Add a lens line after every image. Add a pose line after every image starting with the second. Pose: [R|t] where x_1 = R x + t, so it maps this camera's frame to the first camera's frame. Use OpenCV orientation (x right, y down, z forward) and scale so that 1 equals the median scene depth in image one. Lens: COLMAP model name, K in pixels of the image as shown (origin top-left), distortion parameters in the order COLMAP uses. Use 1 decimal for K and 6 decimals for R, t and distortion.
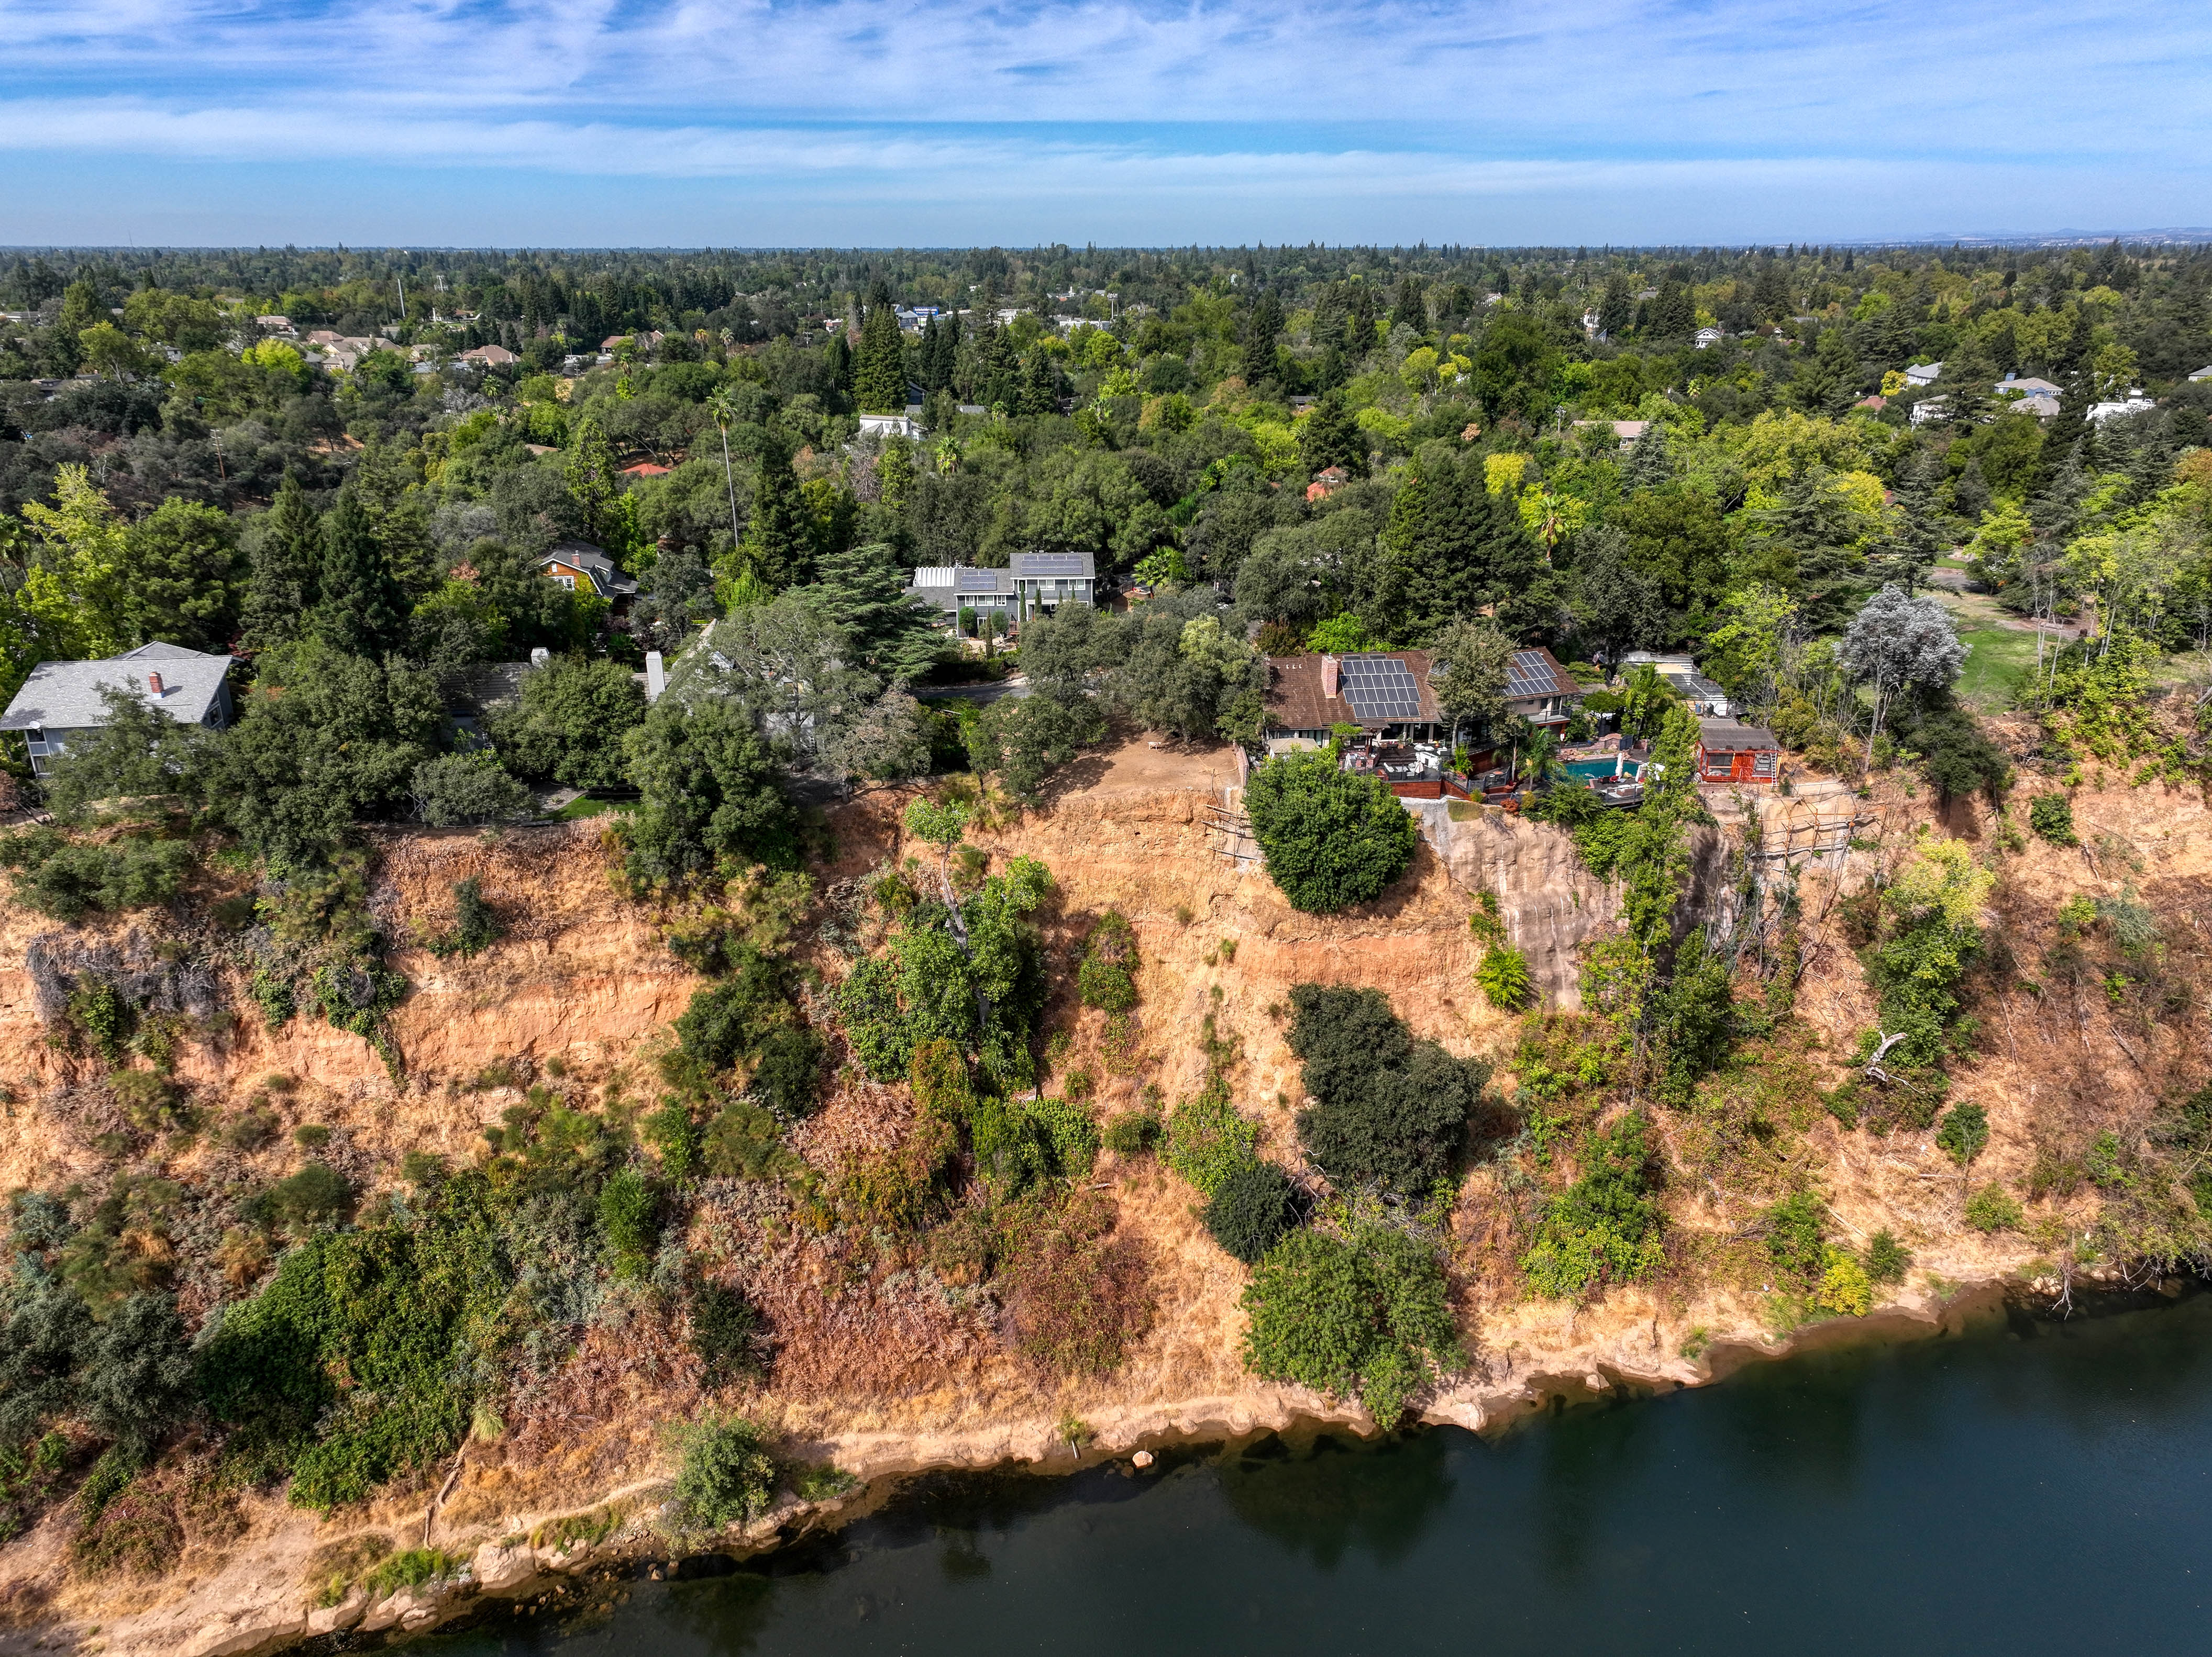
lens RADIAL K [[1551.5, 0, 1106.0], [0, 1551.5, 828.5], [0, 0, 1]] dist [0.004102, 0.011177]
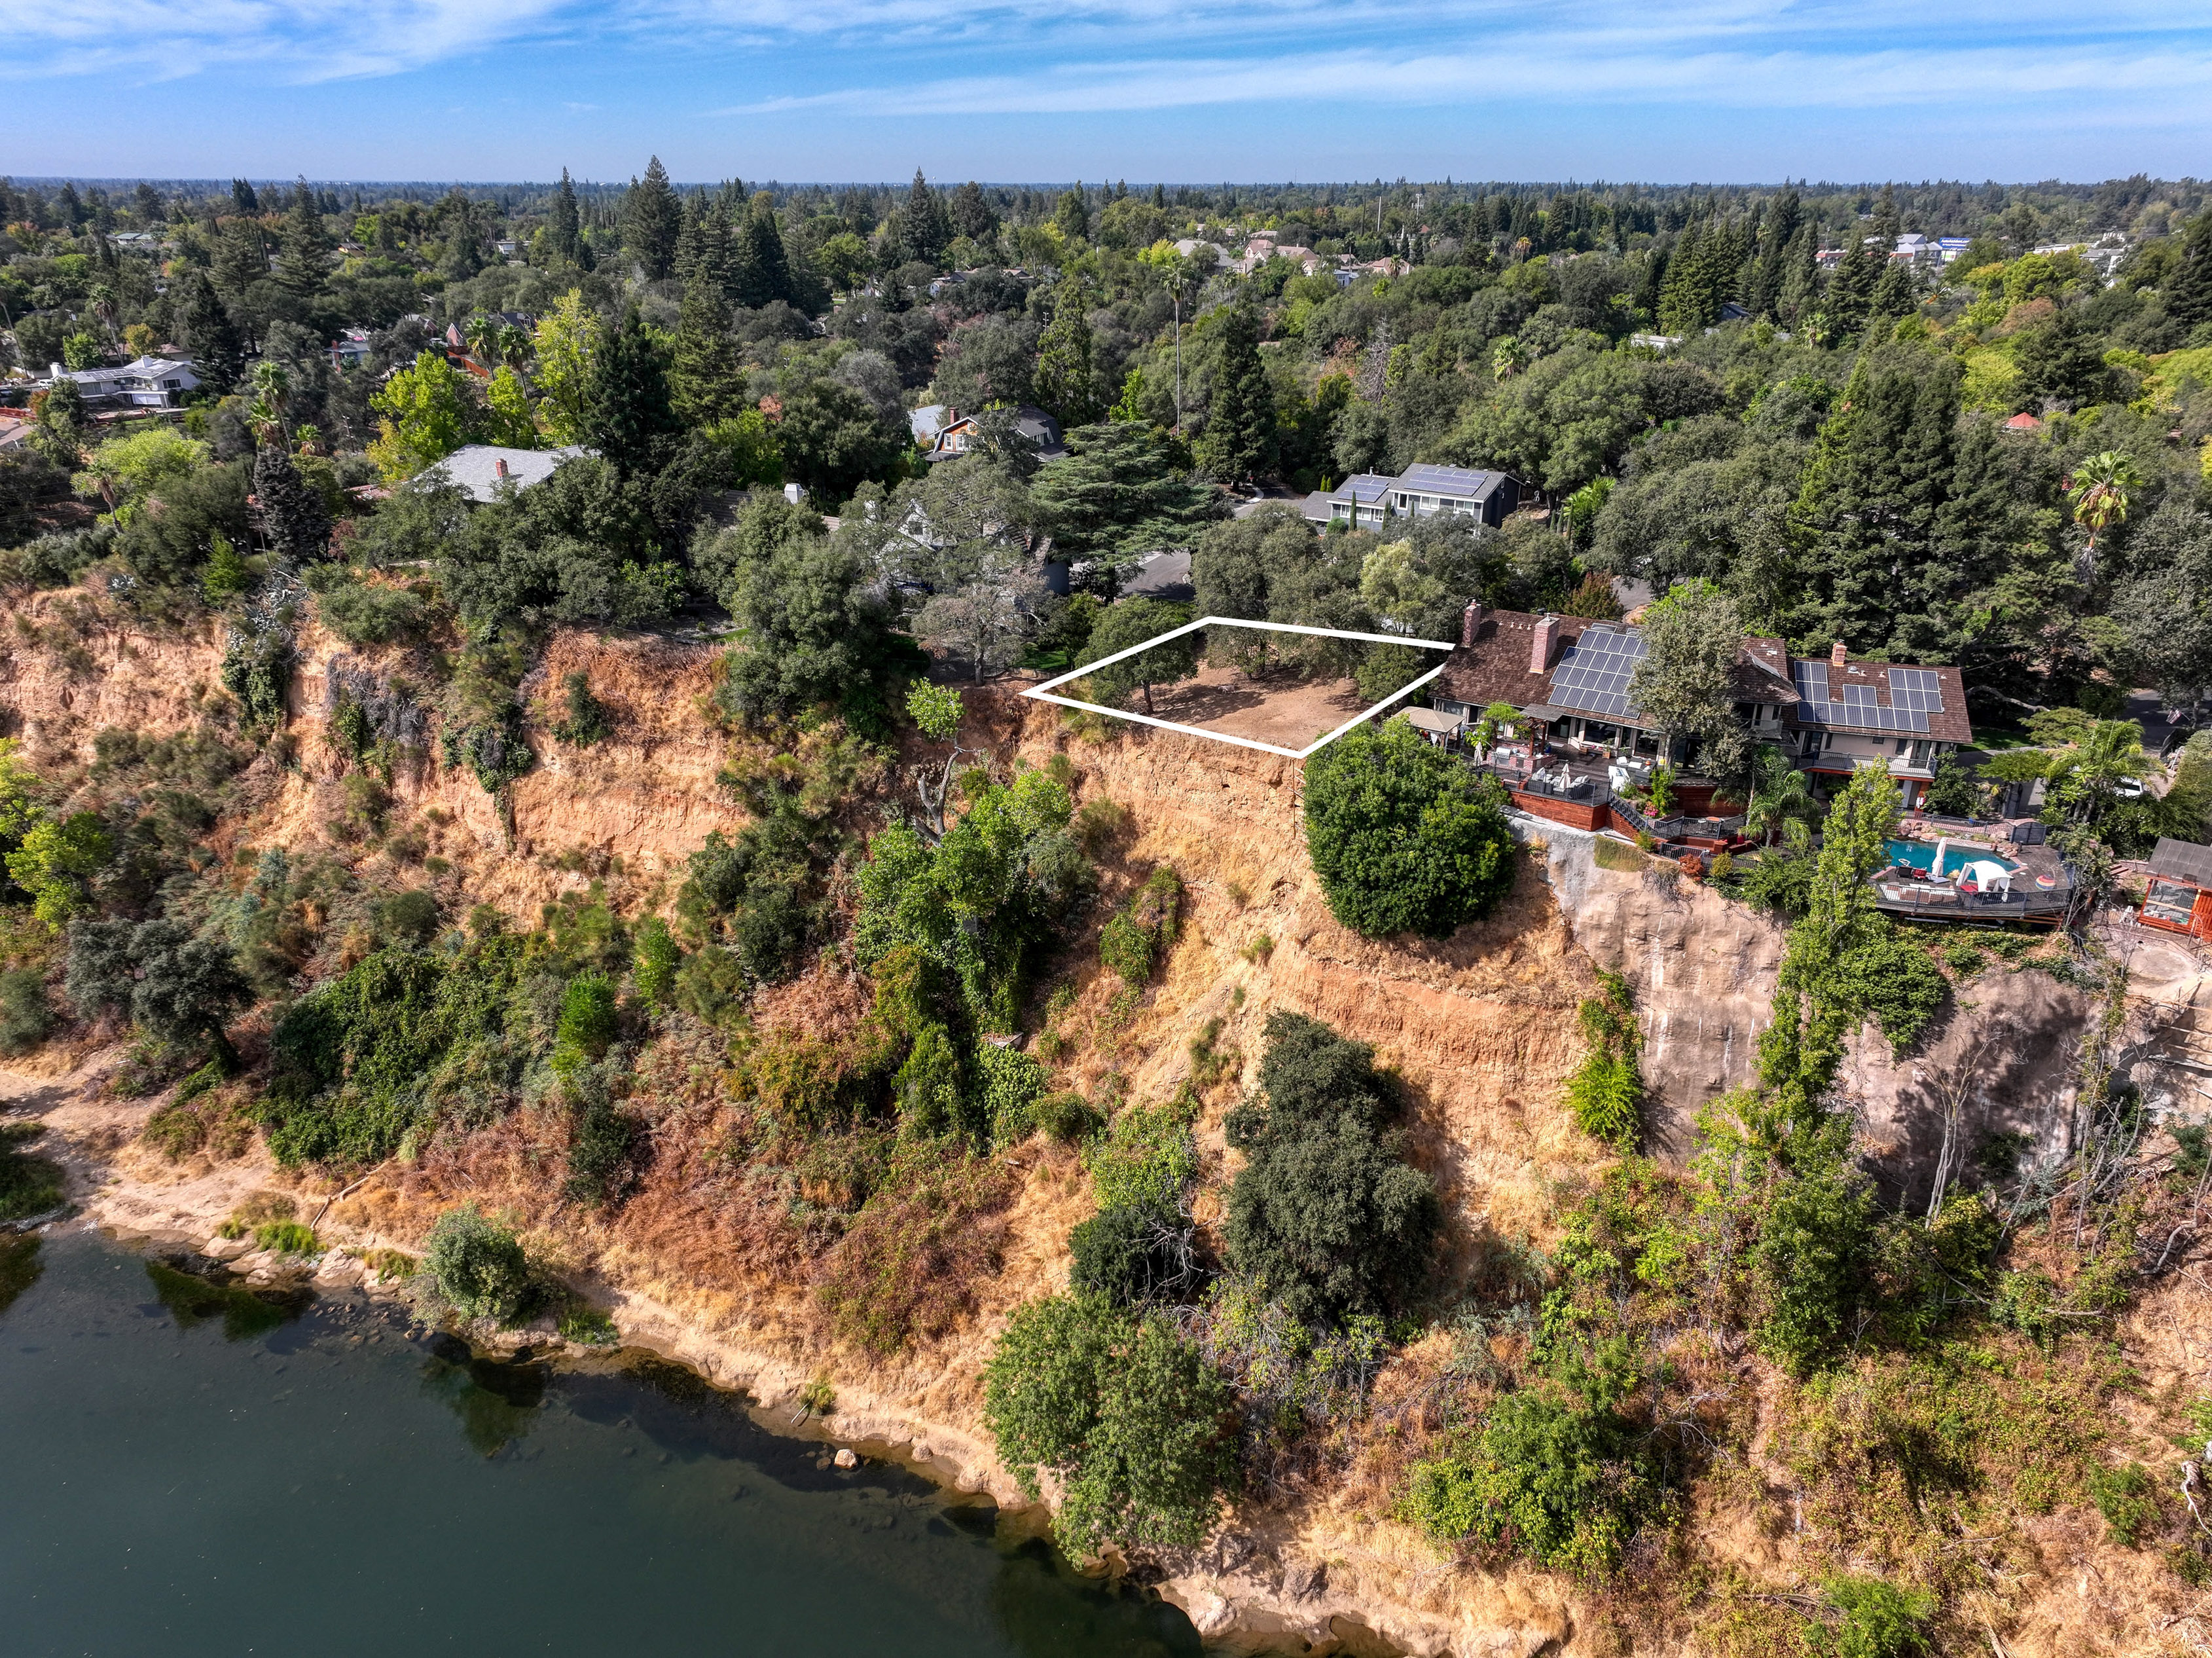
lens RADIAL K [[1551.9, 0, 1106.0], [0, 1551.9, 829.0], [0, 0, 1]] dist [0.004102, 0.011177]
pose [[0.795423, 0.236208, -0.558130, 0.441275], [-0.216394, 0.970910, 0.102506, -0.045731], [0.566107, 0.039240, 0.823398, 0.288434]]
